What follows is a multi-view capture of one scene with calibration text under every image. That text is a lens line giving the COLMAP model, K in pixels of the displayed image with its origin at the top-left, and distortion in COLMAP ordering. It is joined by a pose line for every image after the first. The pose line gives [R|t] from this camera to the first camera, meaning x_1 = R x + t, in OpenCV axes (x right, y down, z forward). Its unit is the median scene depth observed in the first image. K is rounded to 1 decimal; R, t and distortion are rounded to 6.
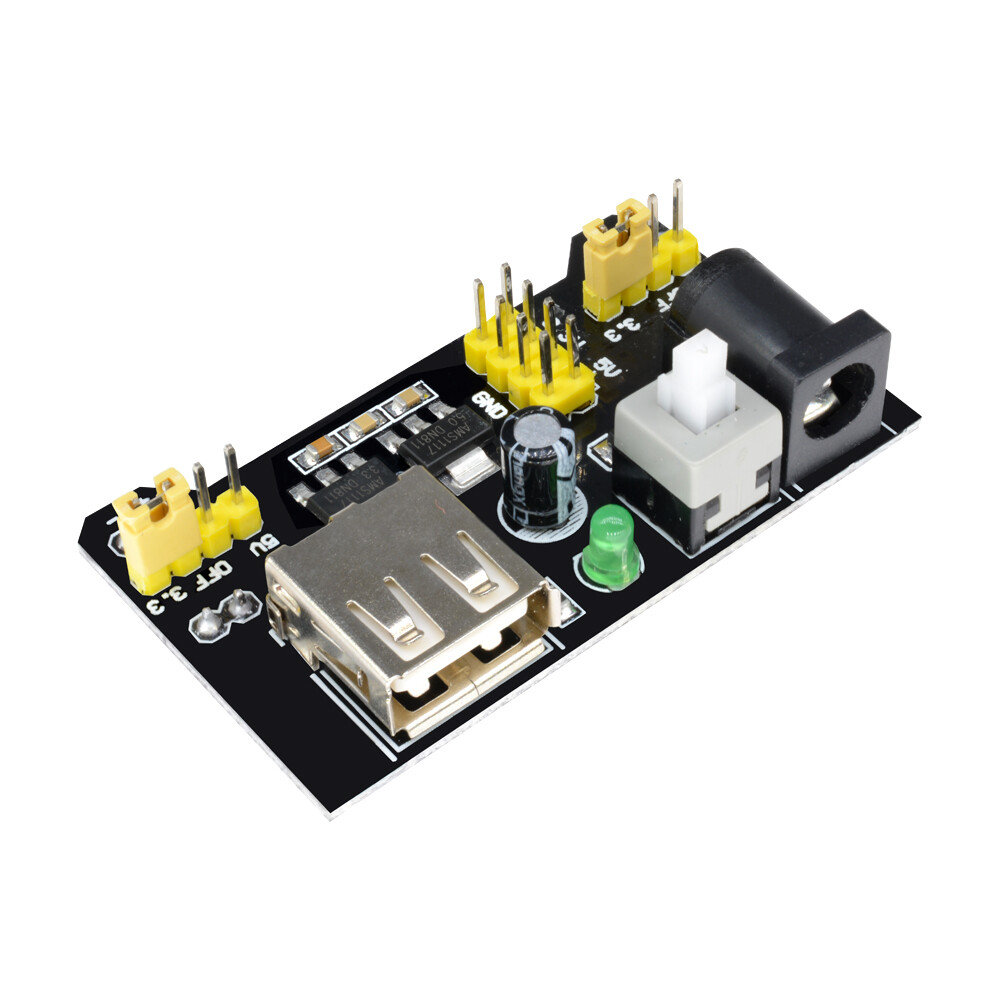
lens RADIAL K [[2363.5, 0, 500.0], [0, 2363.5, 500.0], [0, 0, 1]] dist [-0.041392, -0.284287]
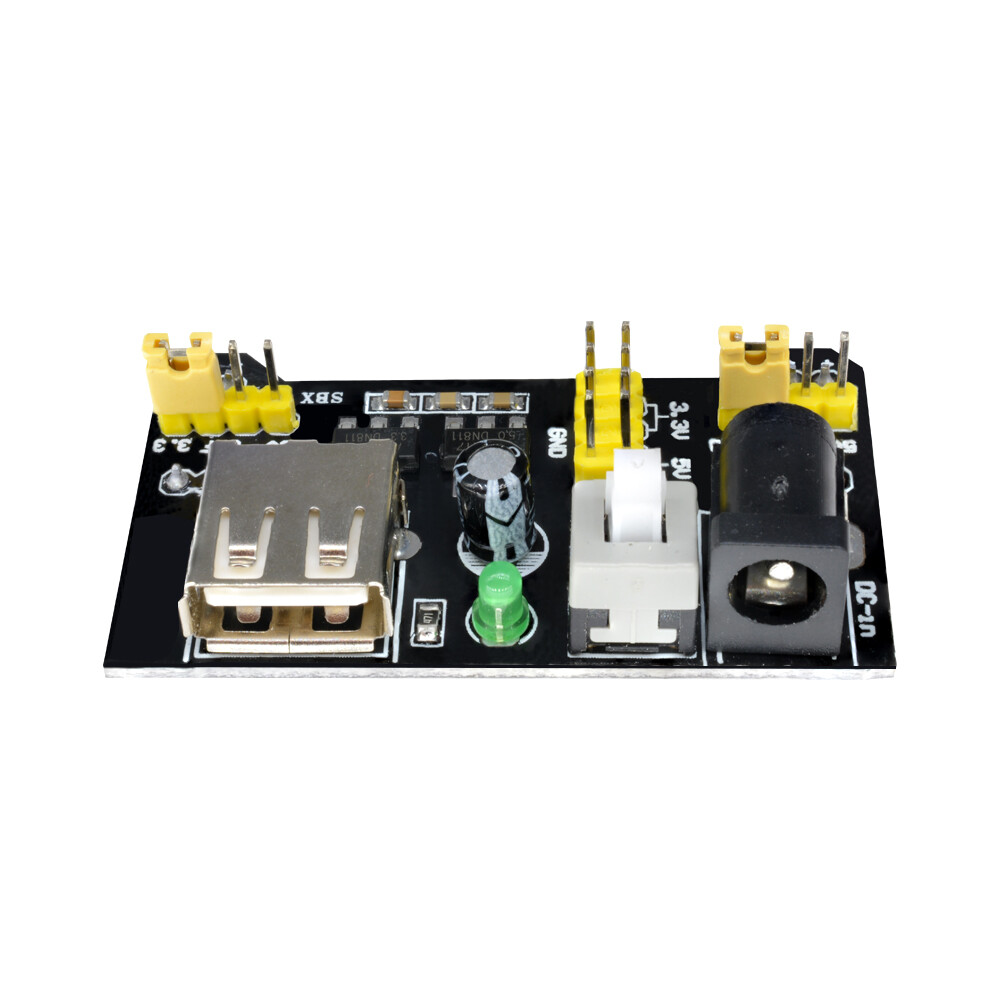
lens RADIAL K [[2363.5, 0, 500.0], [0, 2363.5, 500.0], [0, 0, 1]] dist [-0.041392, -0.284287]
pose [[0.758471, 0.472176, -0.449190, 0.463806], [-0.478354, 0.871459, 0.108338, -0.122919], [0.442606, 0.132700, 0.886843, 0.117032]]
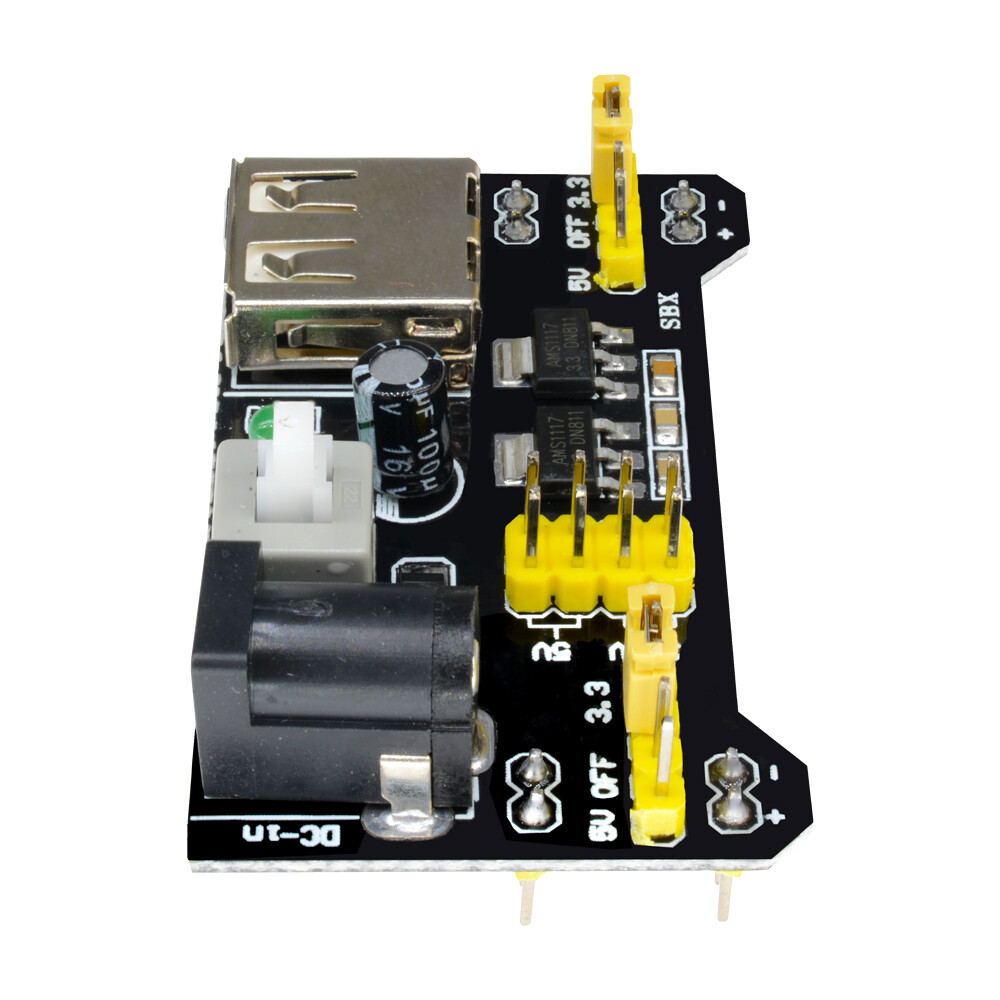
lens RADIAL K [[3164.5, 0, 467.1], [0, 3164.5, 499.9], [0, 0, 1]] dist [-0.099528, -0.157077]
pose [[-0.617841, 0.596532, -0.512271, 0.570232], [-0.570492, 0.108268, 0.814136, -0.898432], [0.541121, 0.795253, 0.273424, 0.737583]]
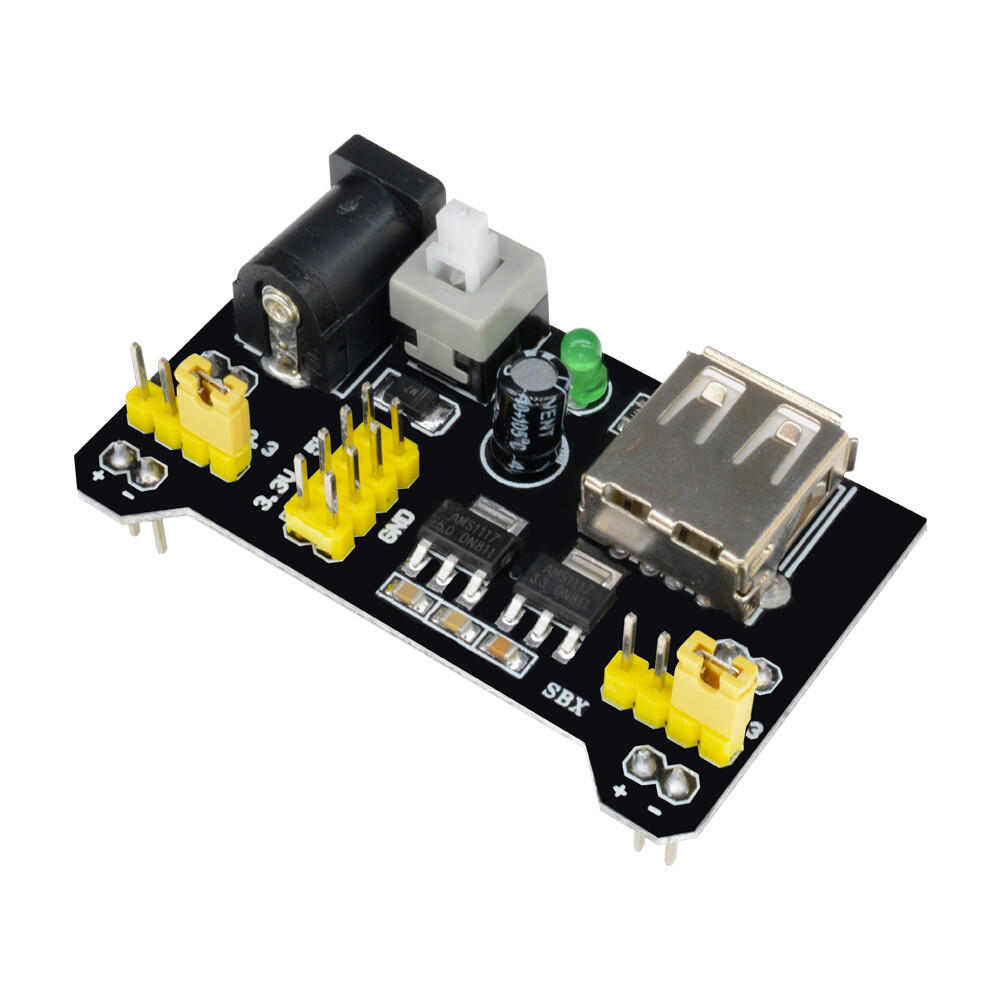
lens RADIAL K [[2653.8, 0, 500.0], [0, 2653.8, 500.0], [0, 0, 1]] dist [-0.041147, -0.167195]
pose [[-0.276332, -0.738466, 0.615068, -0.709809], [0.724875, 0.260064, 0.637905, -0.740817], [-0.631028, 0.622121, 0.463432, 0.501294]]
